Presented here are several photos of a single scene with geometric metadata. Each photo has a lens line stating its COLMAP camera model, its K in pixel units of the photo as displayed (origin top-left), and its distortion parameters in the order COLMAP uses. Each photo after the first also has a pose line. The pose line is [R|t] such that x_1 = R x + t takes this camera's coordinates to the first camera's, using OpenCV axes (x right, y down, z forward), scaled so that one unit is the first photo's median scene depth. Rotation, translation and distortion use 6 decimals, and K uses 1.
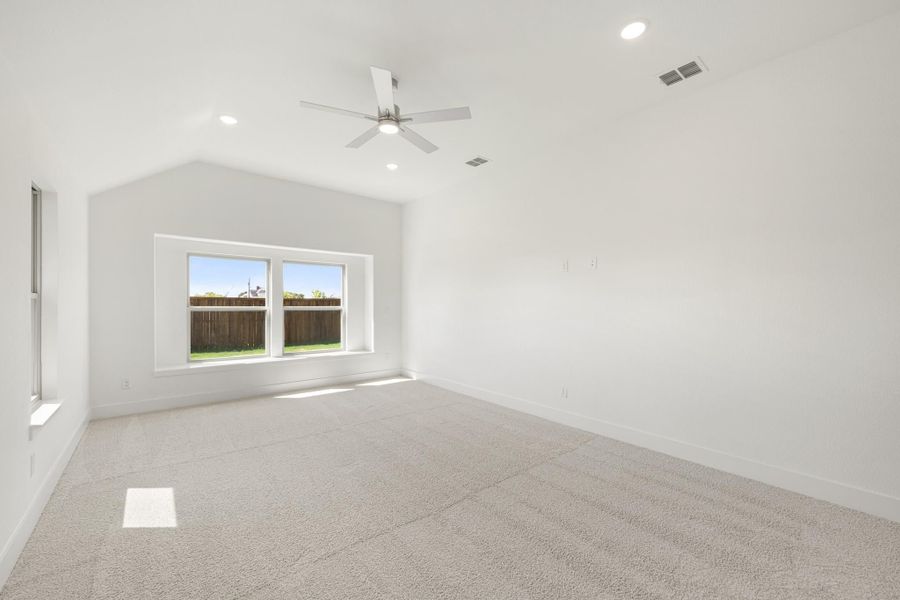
lens RADIAL K [[359.0, 0, 443.6], [0, 359.0, 301.4], [0, 0, 1]] dist [-0.001889, 0.000195]
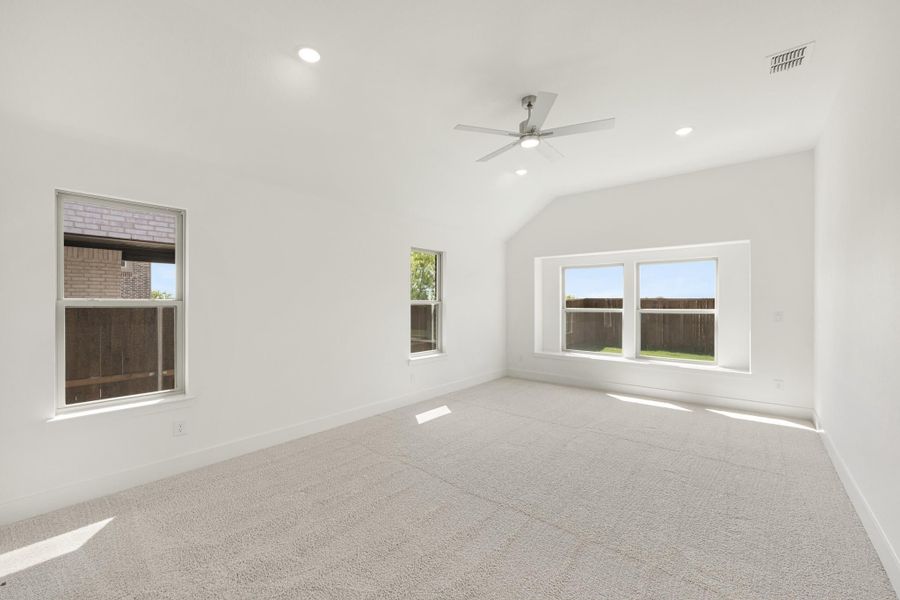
lens RADIAL K [[359.0, 0, 445.4], [0, 359.0, 301.2], [0, 0, 1]] dist [-0.001889, 0.000195]
pose [[0.197852, -0.008385, -0.980196, 0.419299], [0.004558, 0.999960, -0.007634, -0.002546], [0.980221, -0.002957, 0.197882, 0.275339]]
